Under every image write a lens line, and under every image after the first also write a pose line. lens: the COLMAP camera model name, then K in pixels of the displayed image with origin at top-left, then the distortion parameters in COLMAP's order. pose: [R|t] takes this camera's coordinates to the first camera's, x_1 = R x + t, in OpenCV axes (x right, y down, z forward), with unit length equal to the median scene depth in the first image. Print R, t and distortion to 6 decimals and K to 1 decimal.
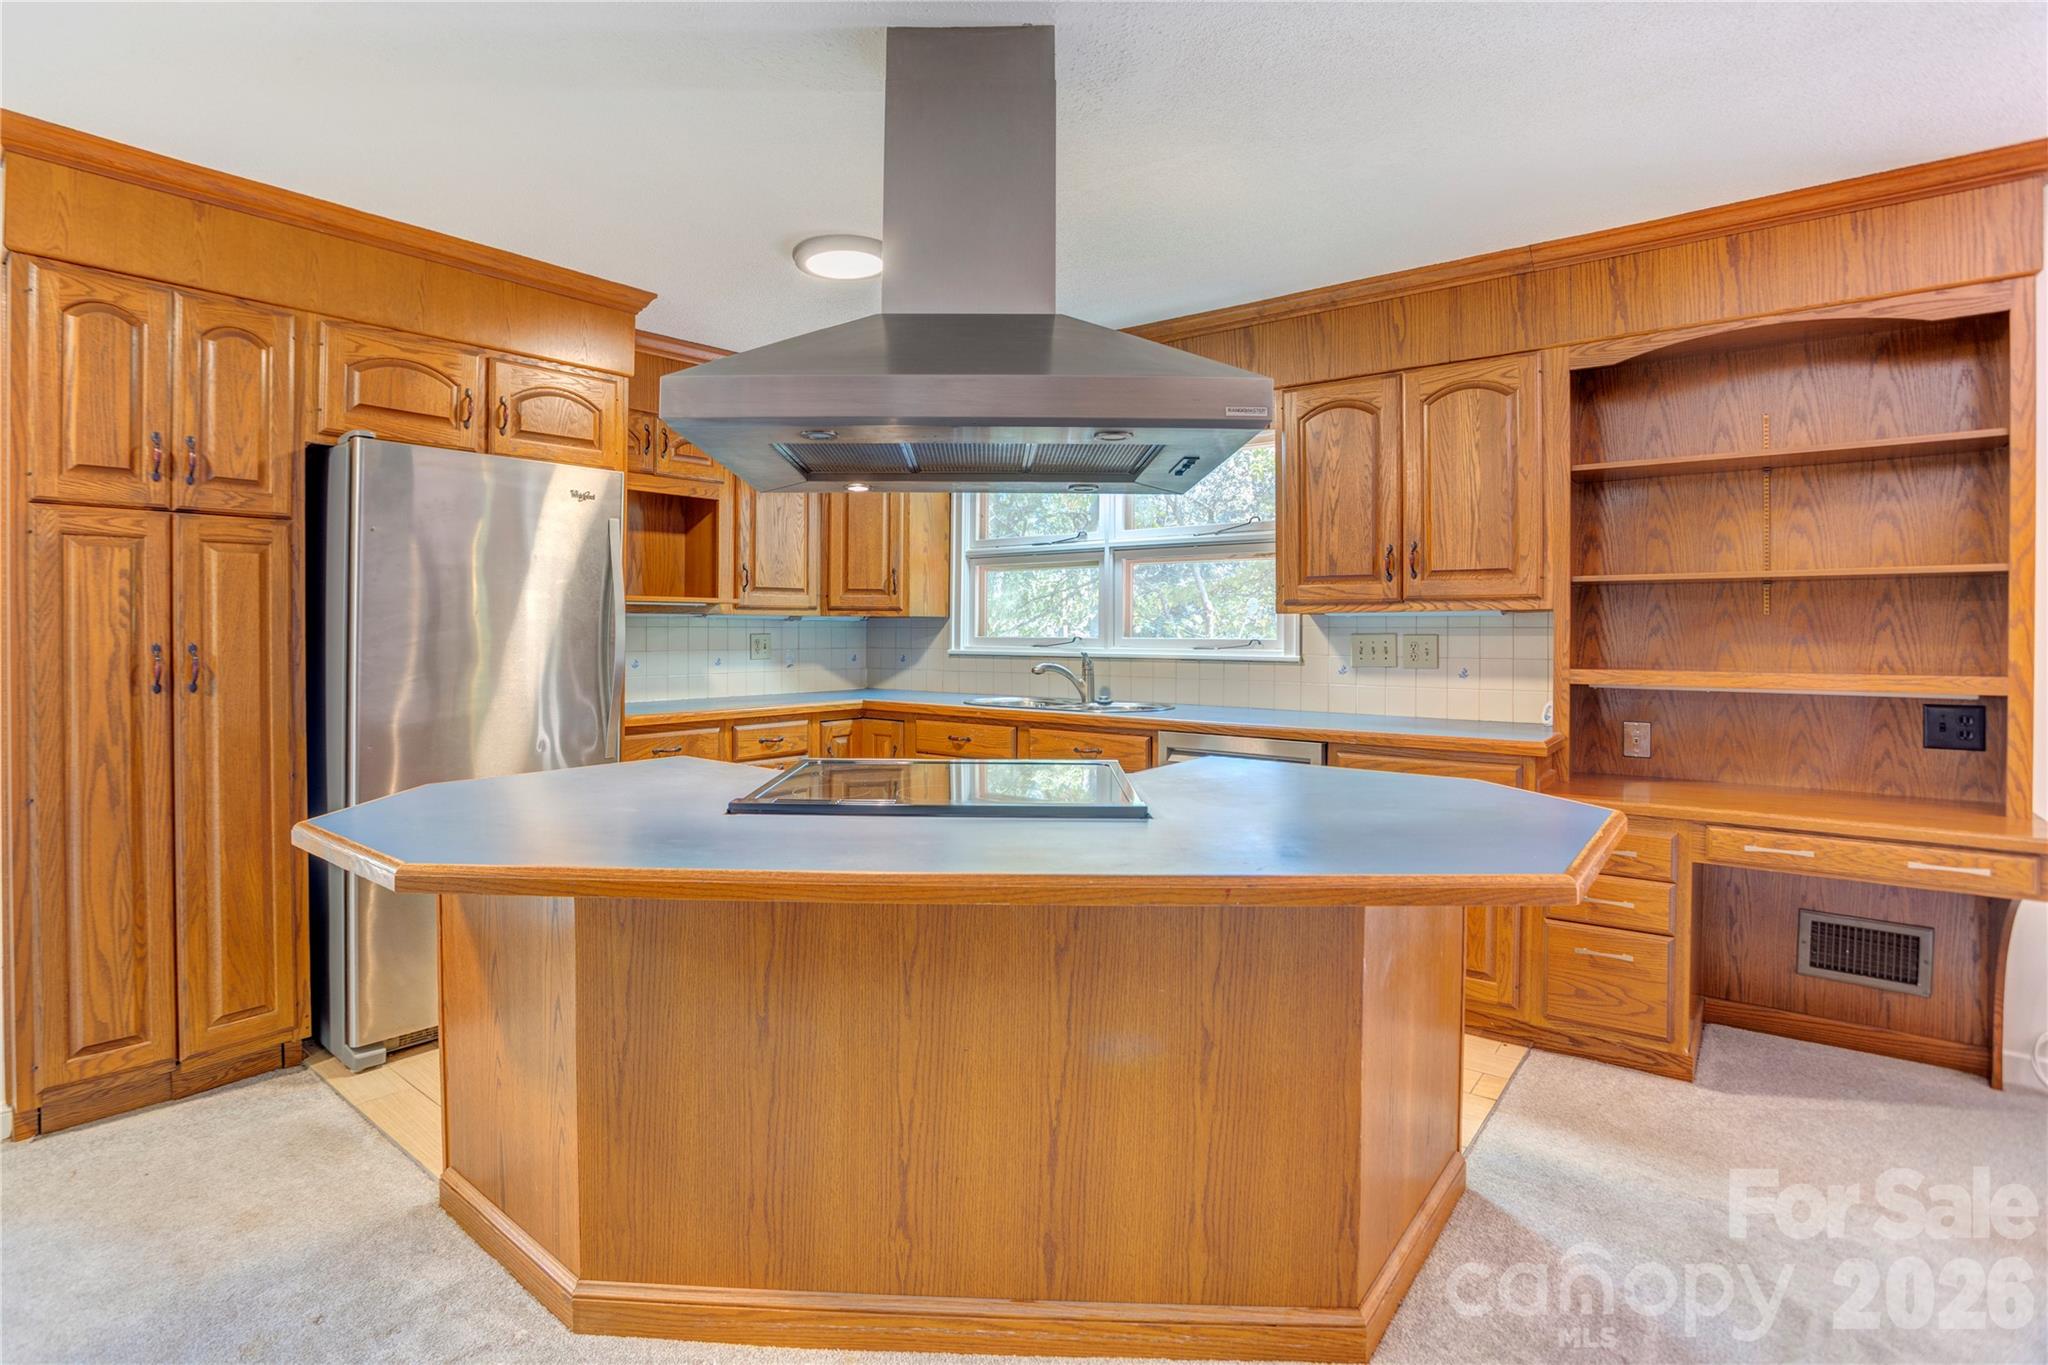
lens RADIAL K [[1008.4, 0, 995.2], [0, 1008.4, 633.3], [0, 0, 1]] dist [-0.032762, 0.005125]
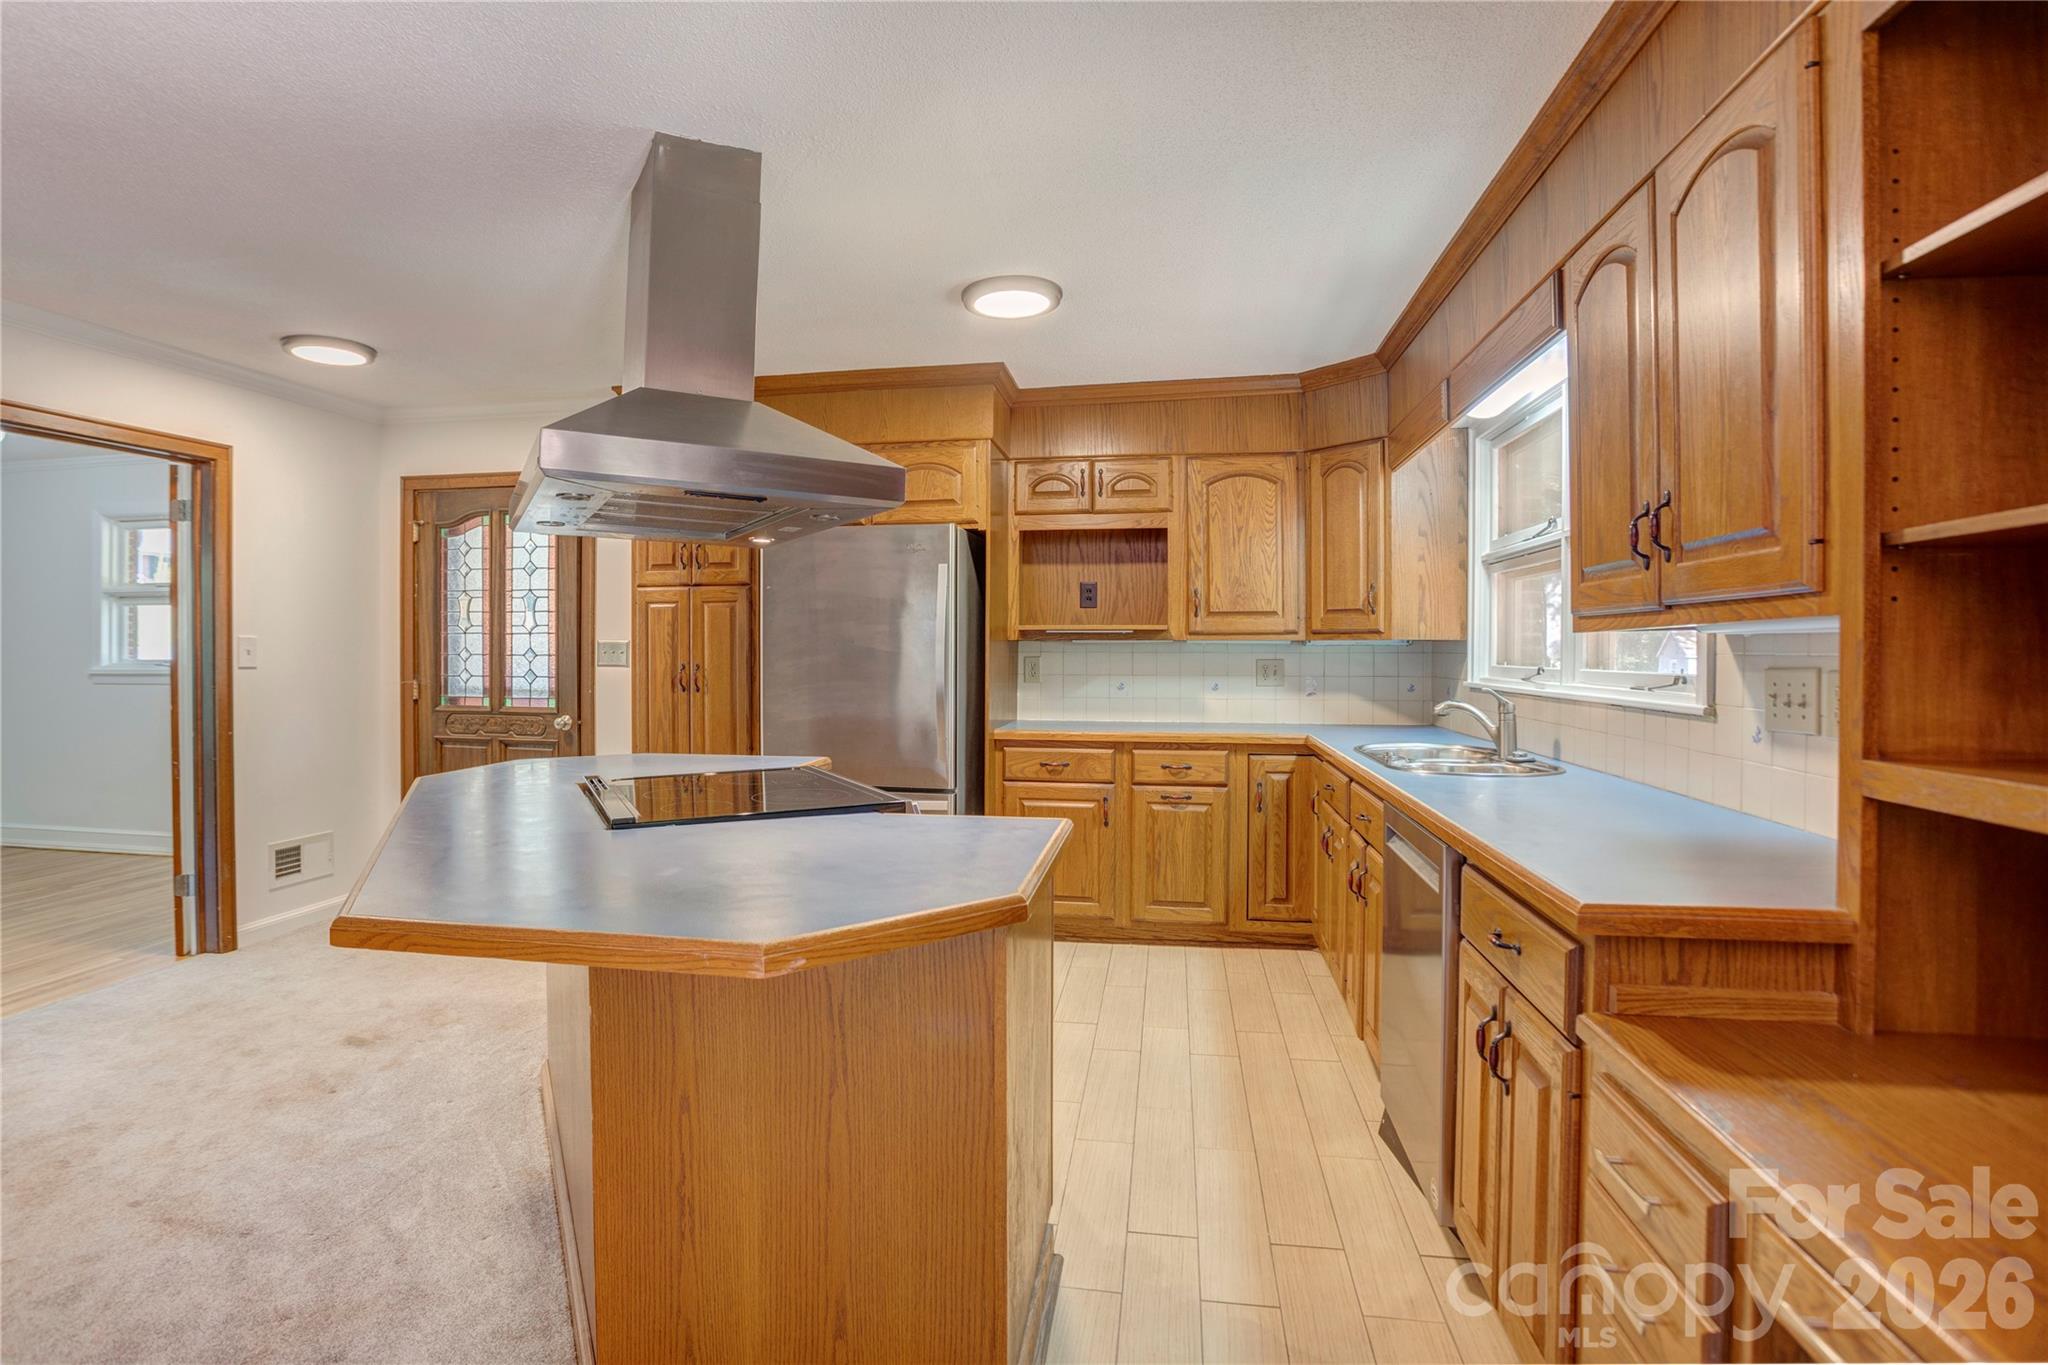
lens RADIAL K [[1008.4, 0, 1017.3], [0, 1008.4, 661.6], [0, 0, 1]] dist [-0.032762, 0.005125]
pose [[0.500997, 0.008971, -0.865403, 0.893332], [-0.003204, 0.999959, 0.008511, -0.008716], [0.865443, -0.001491, 0.501005, 0.585069]]
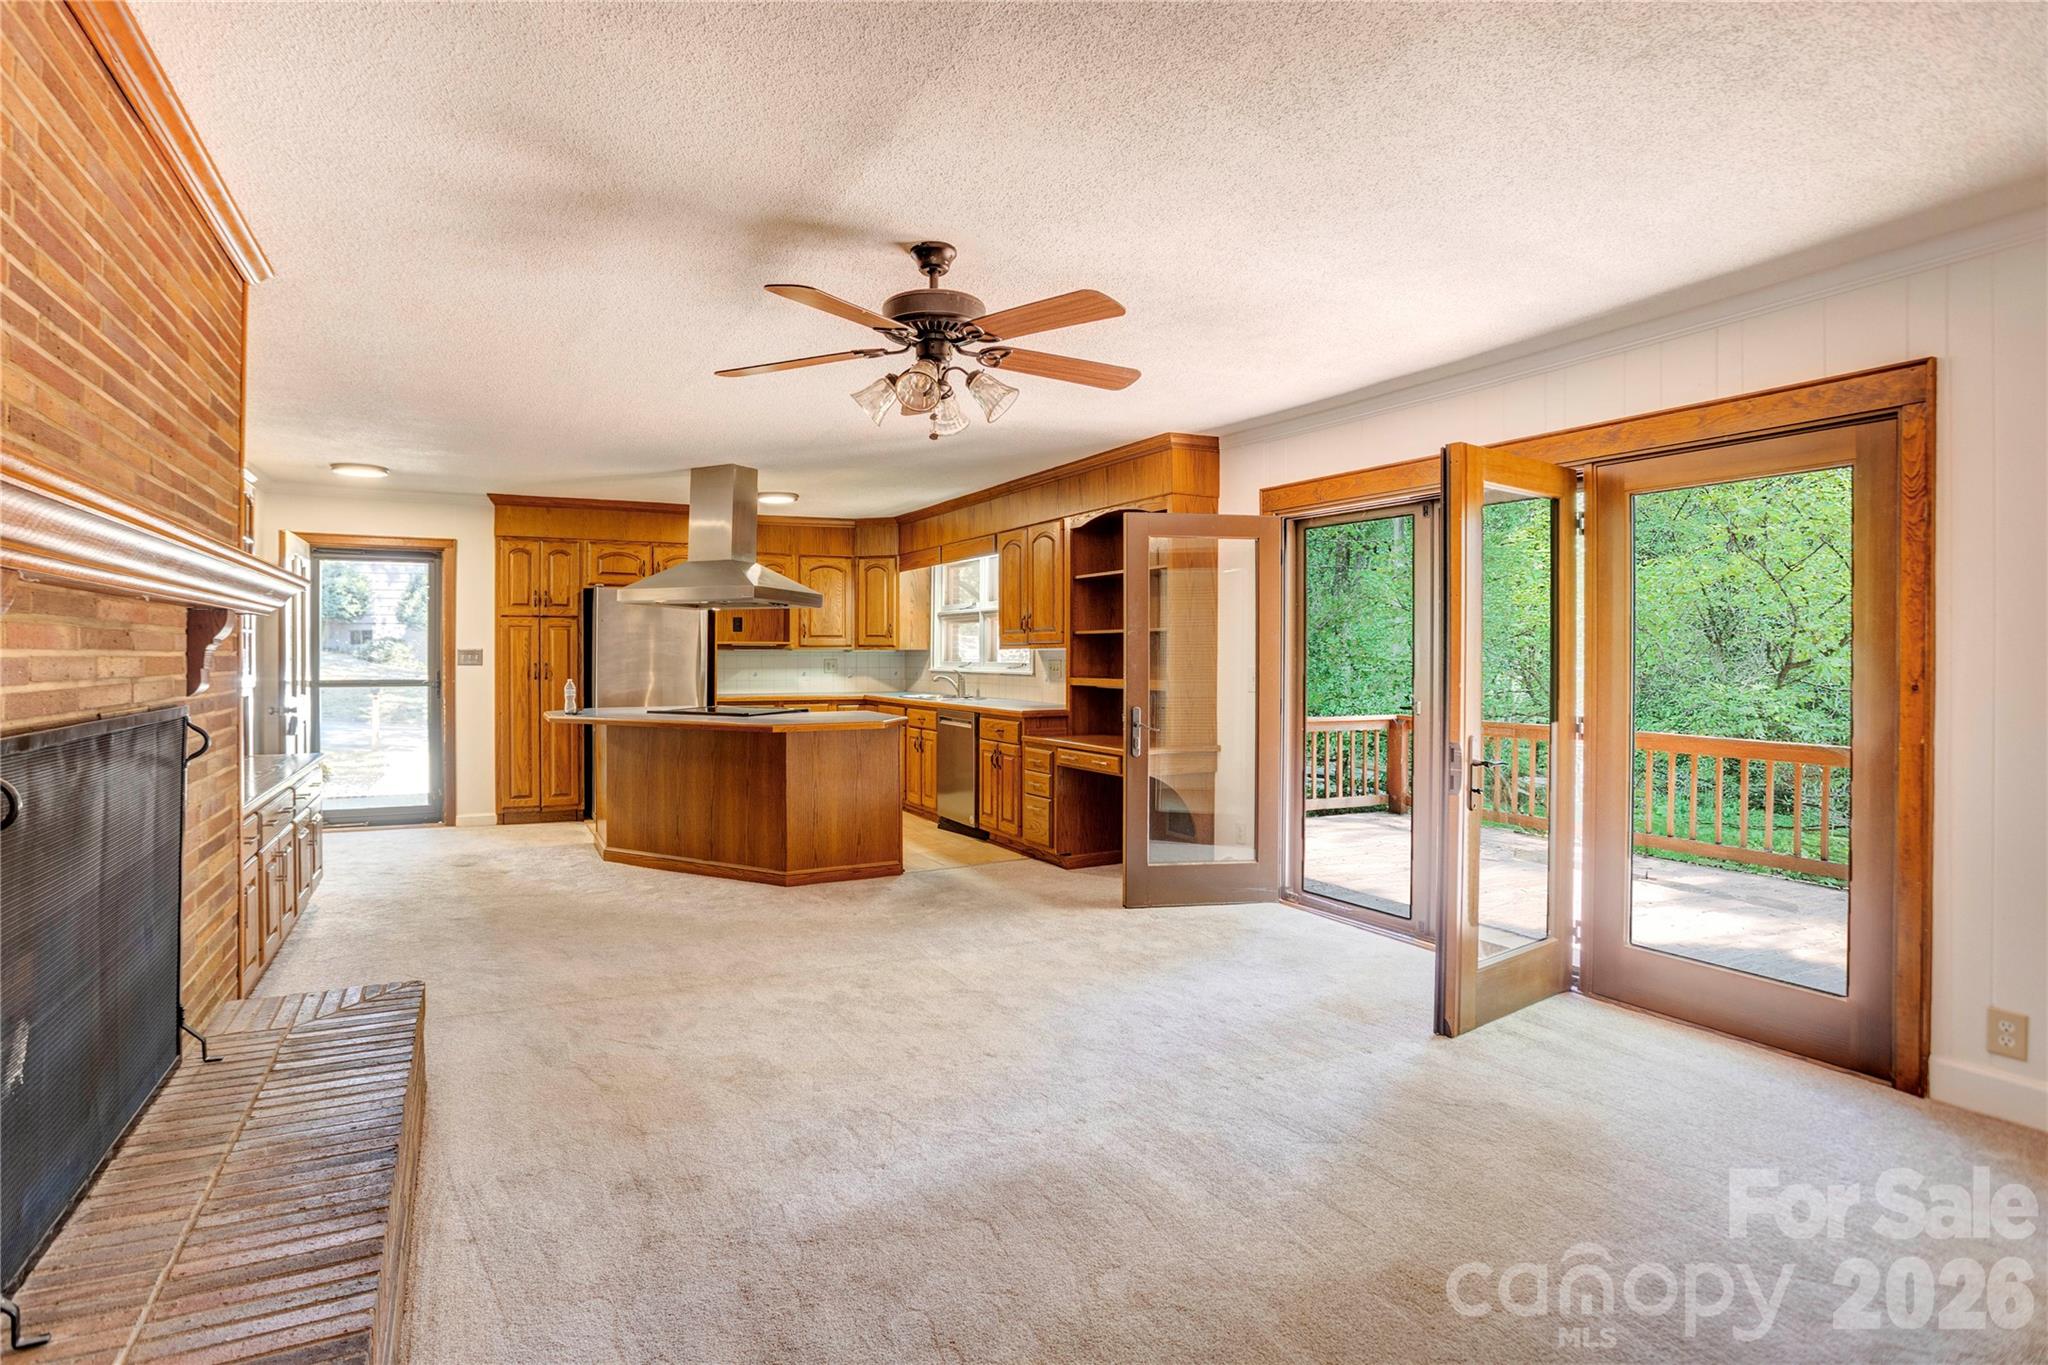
lens RADIAL K [[1008.4, 0, 1006.7], [0, 1008.4, 666.5], [0, 0, 1]] dist [-0.032762, 0.005125]
pose [[0.921891, 0.004503, -0.387422, 1.483732], [-0.001021, 0.999957, 0.009194, -0.006282], [0.387447, -0.008080, 0.921857, -1.116500]]
